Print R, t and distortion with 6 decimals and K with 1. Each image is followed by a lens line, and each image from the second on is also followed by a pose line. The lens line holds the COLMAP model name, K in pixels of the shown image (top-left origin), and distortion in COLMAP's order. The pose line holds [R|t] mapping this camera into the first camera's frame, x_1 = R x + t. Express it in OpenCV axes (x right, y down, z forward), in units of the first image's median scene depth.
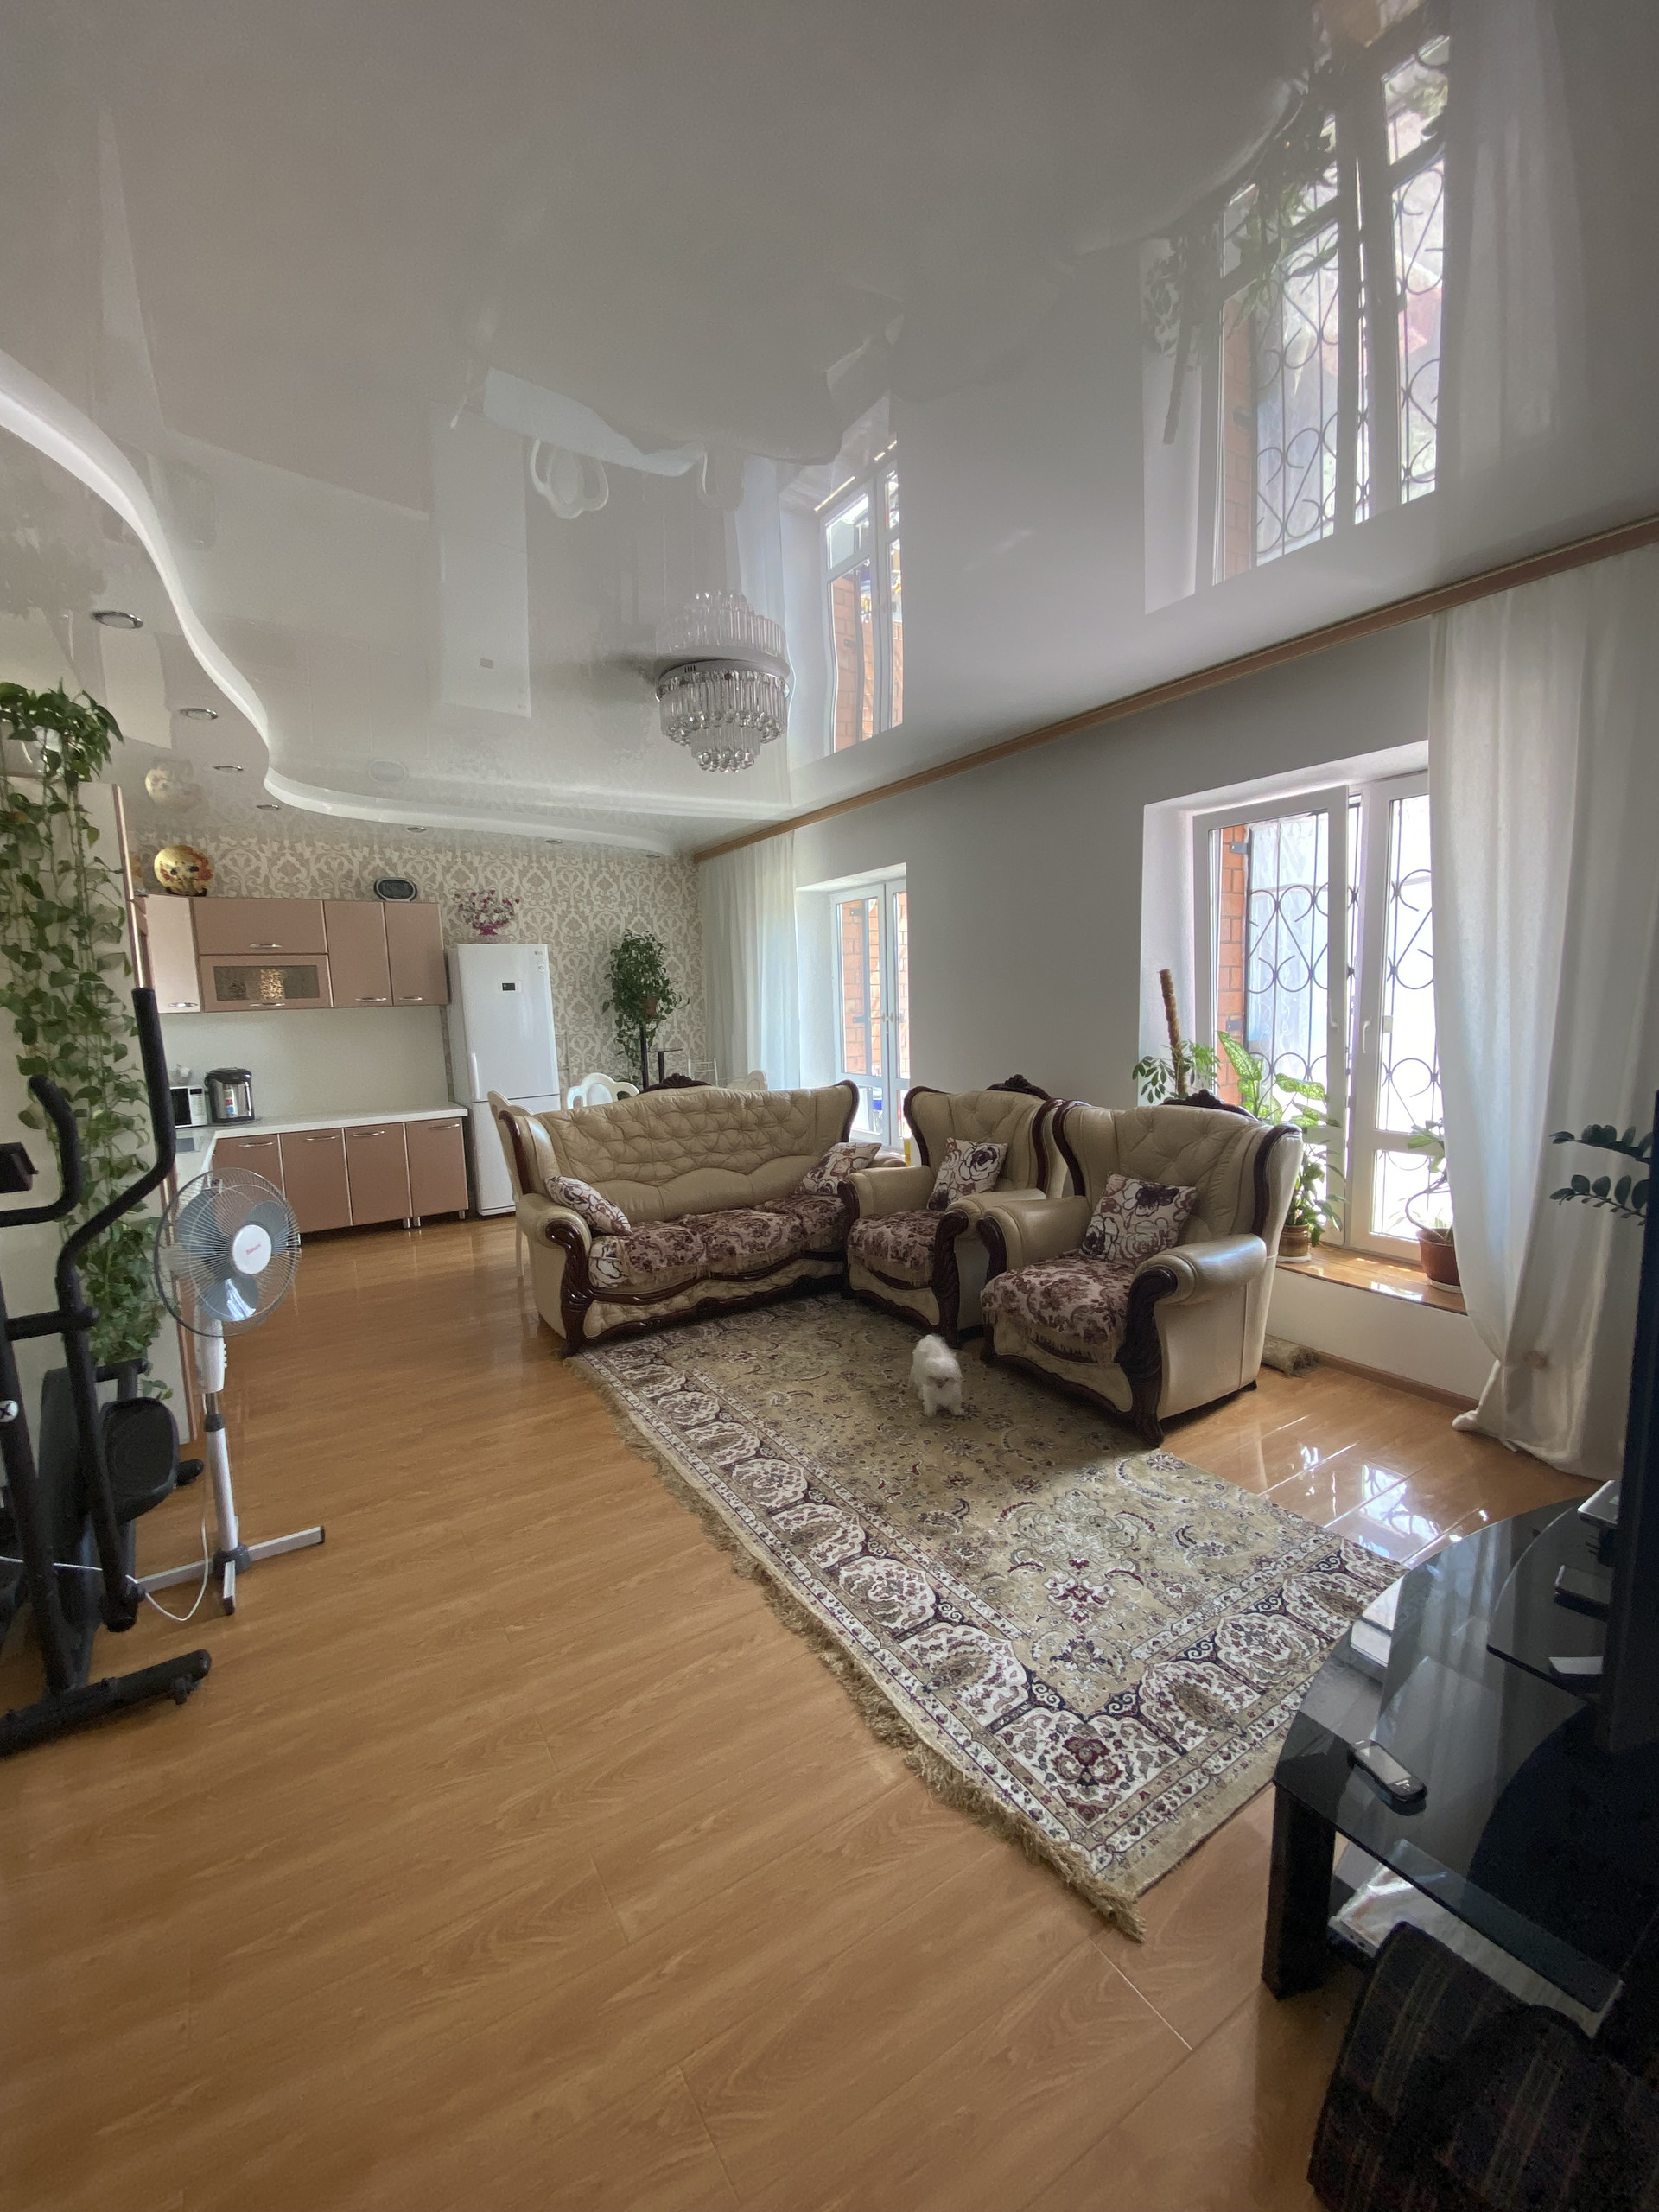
lens RADIAL K [[901.9, 0, 829.5], [0, 901.9, 1102.5], [0, 0, 1]] dist [0.024495, -0.021298]
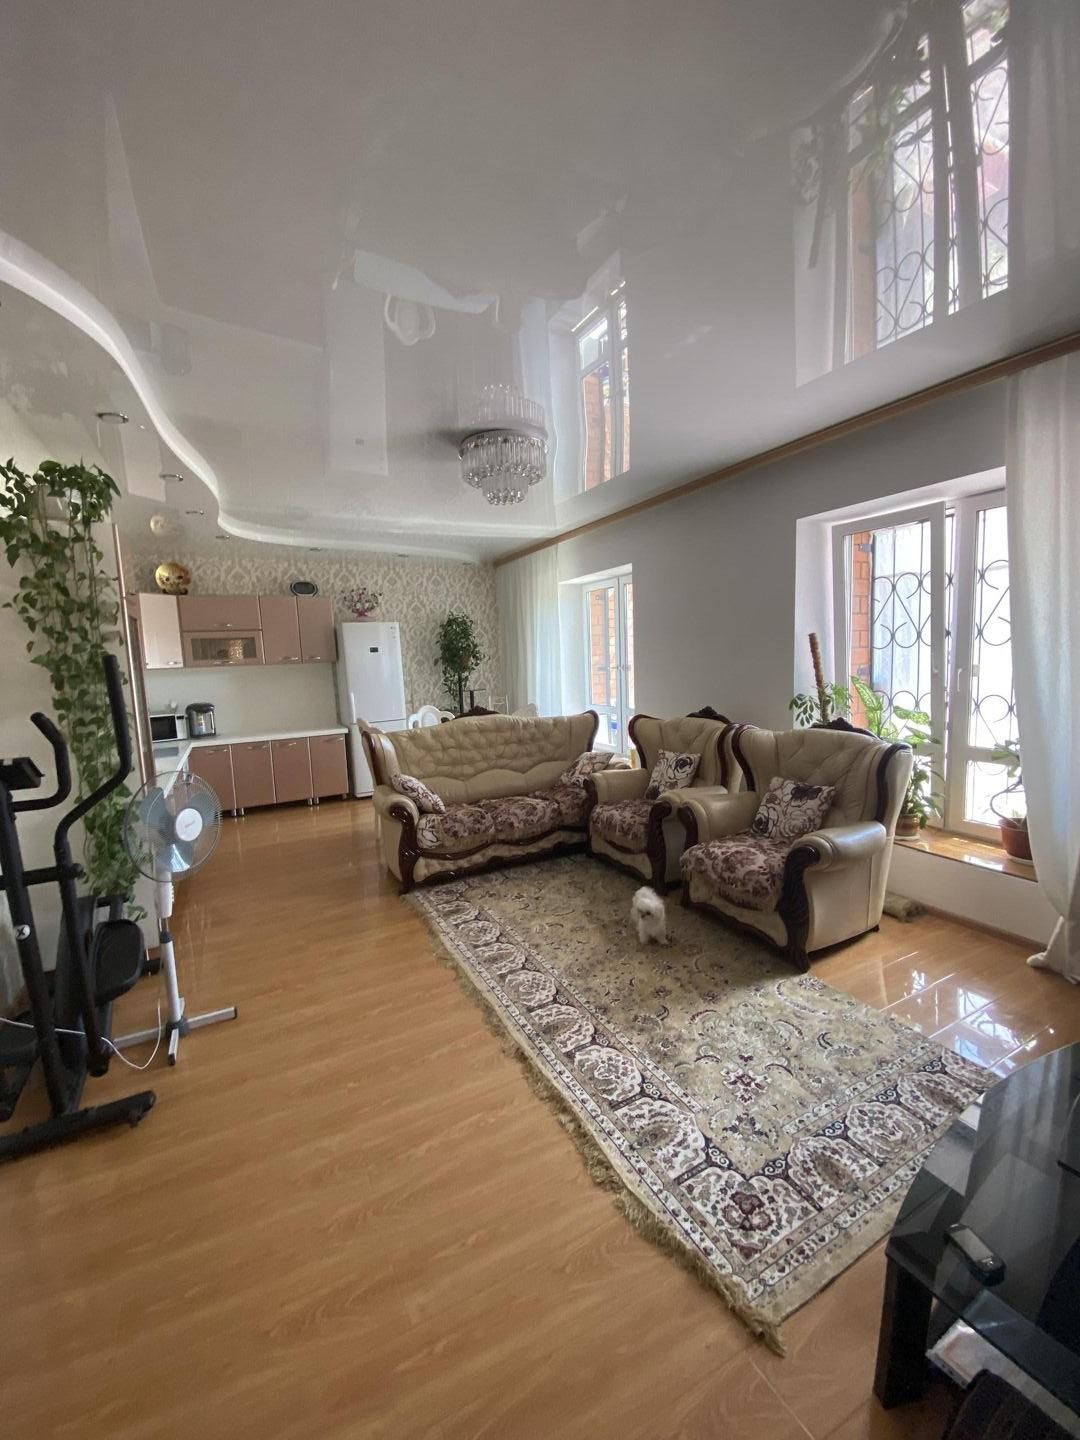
lens RADIAL K [[587.2, 0, 540.0], [0, 587.2, 717.7], [0, 0, 1]] dist [0.024495, -0.021298]
pose [[0.996513, 0.000014, -0.083435, 0.023303], [-0.000683, 0.999968, -0.007998, -0.006810], [0.083432, 0.008027, 0.996481, 0.040218]]
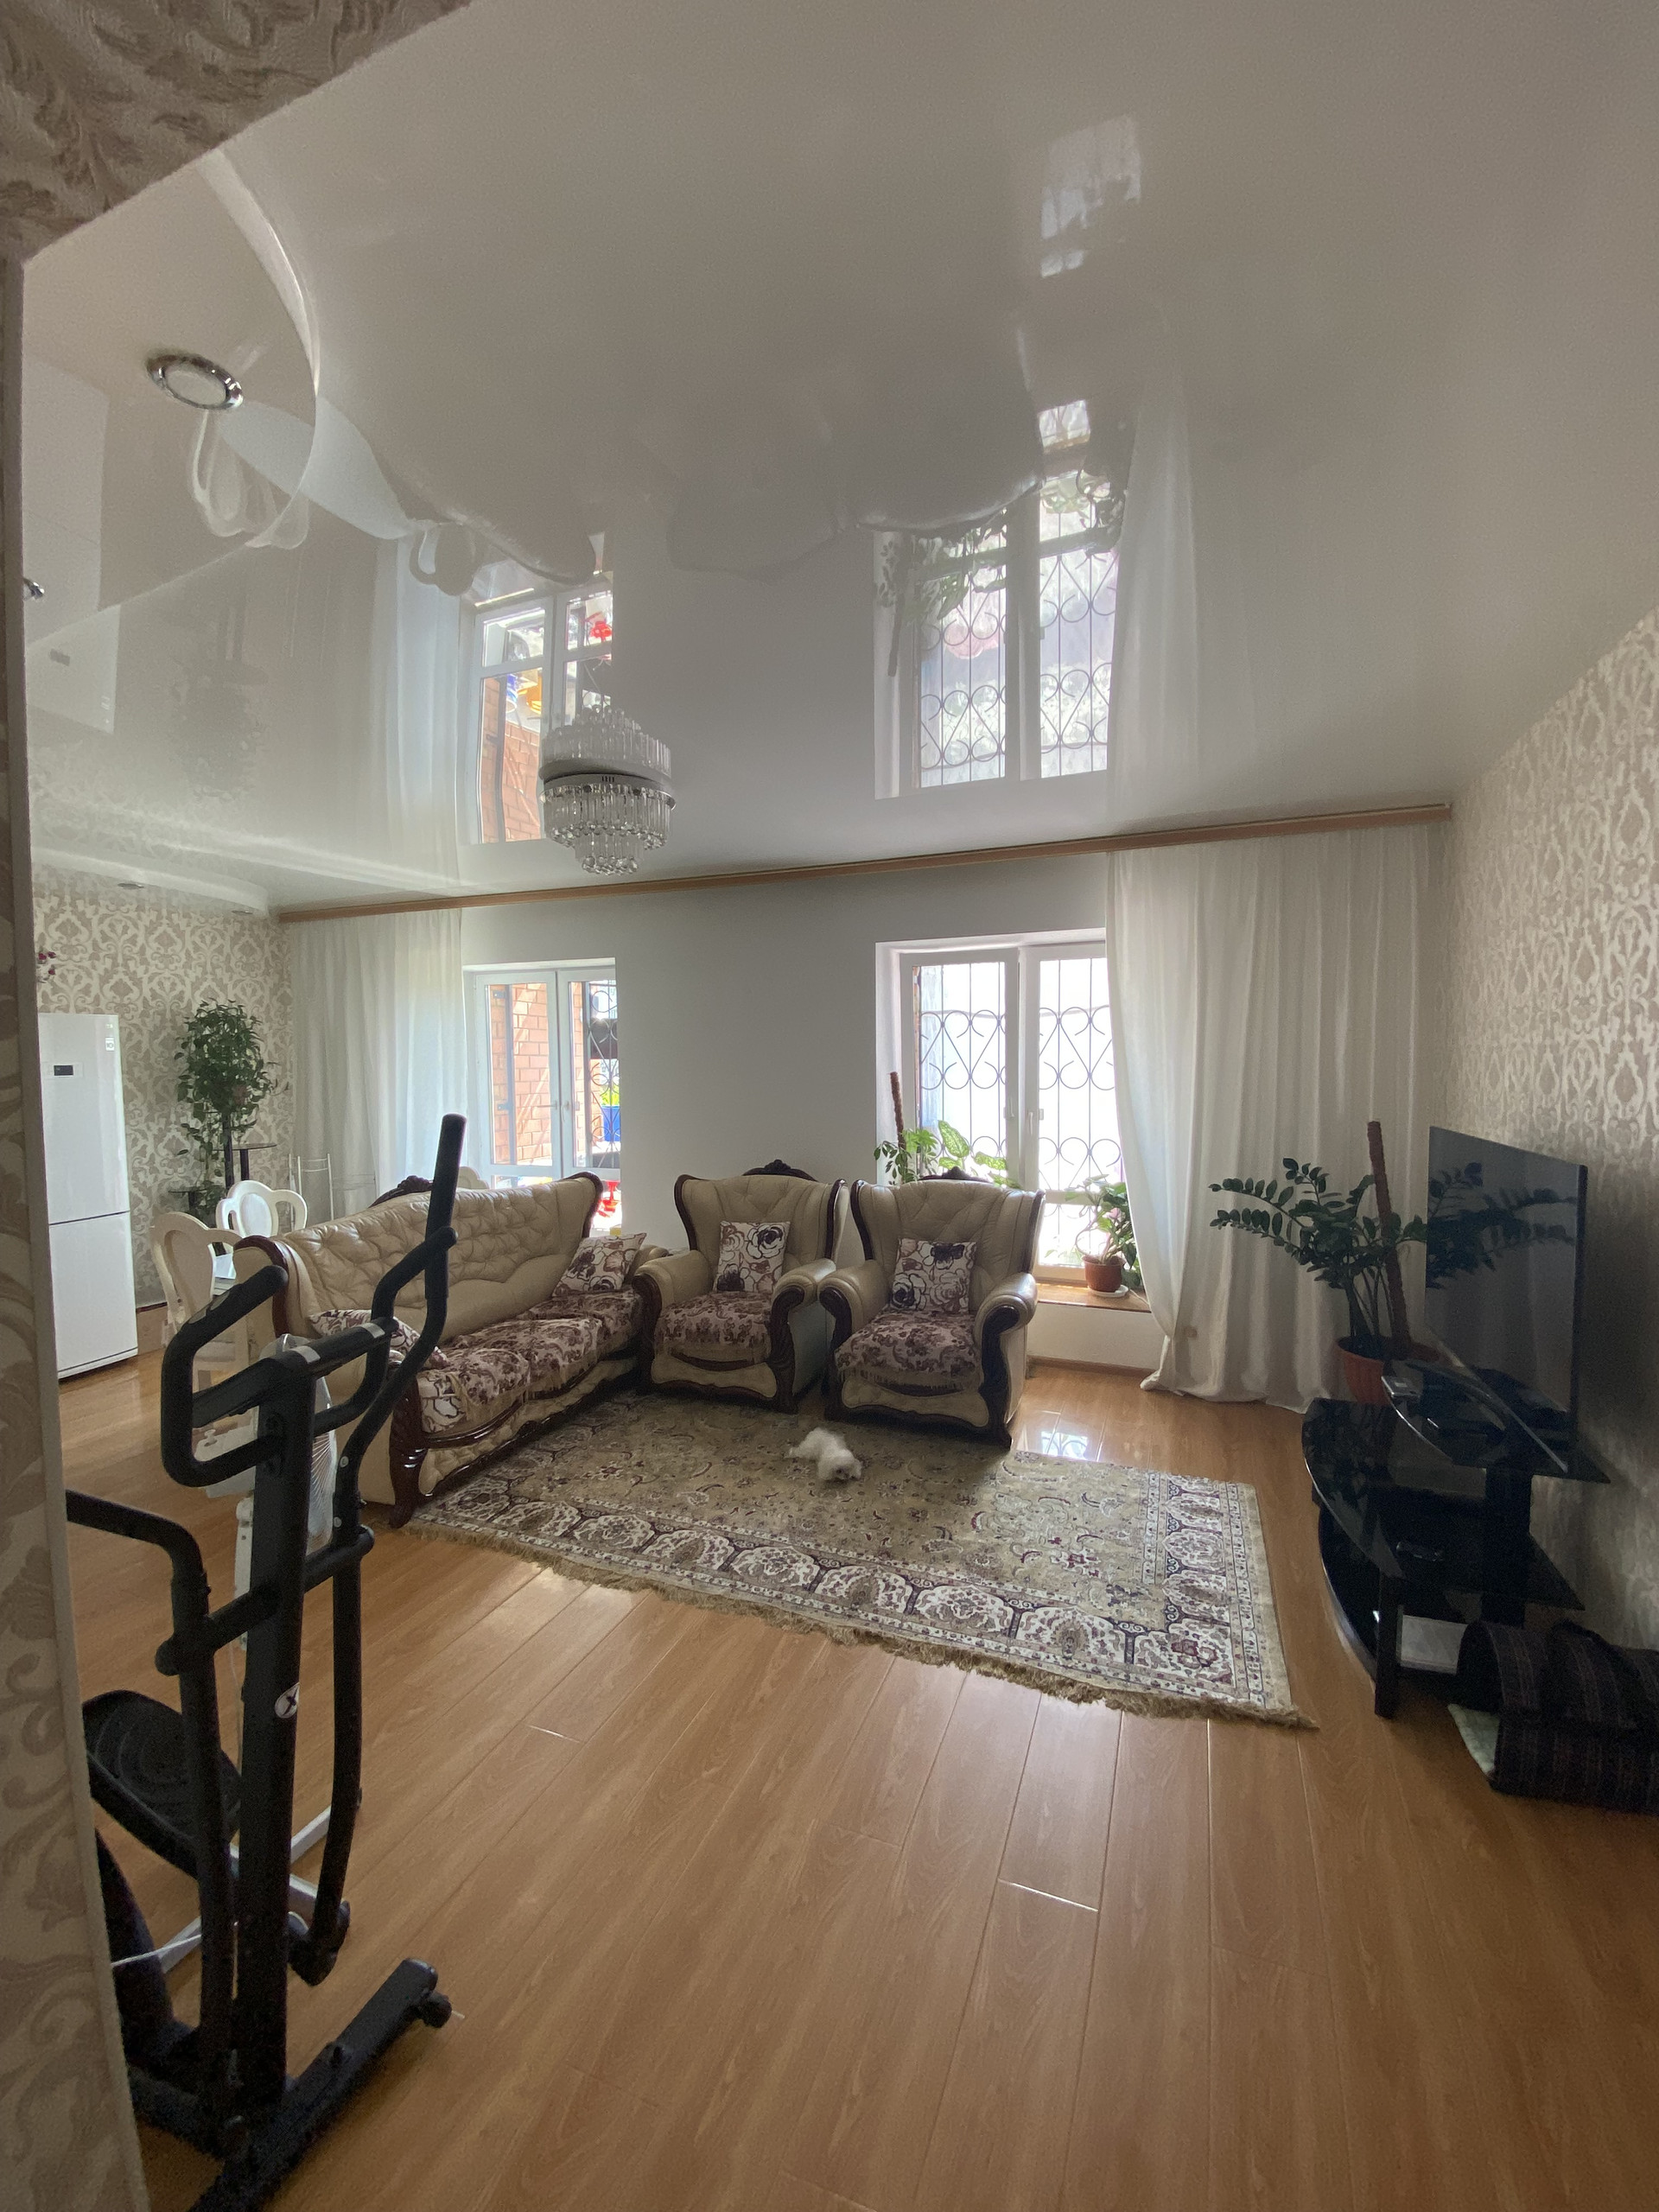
lens RADIAL K [[912.2, 0, 838.7], [0, 912.2, 1084.2], [0, 0, 1]] dist [0.045128, -0.022262]
pose [[0.806681, 0.001211, 0.590986, -0.520122], [0.057243, 0.995136, -0.080174, -0.036958], [-0.588209, 0.098504, 0.802687, 0.040010]]
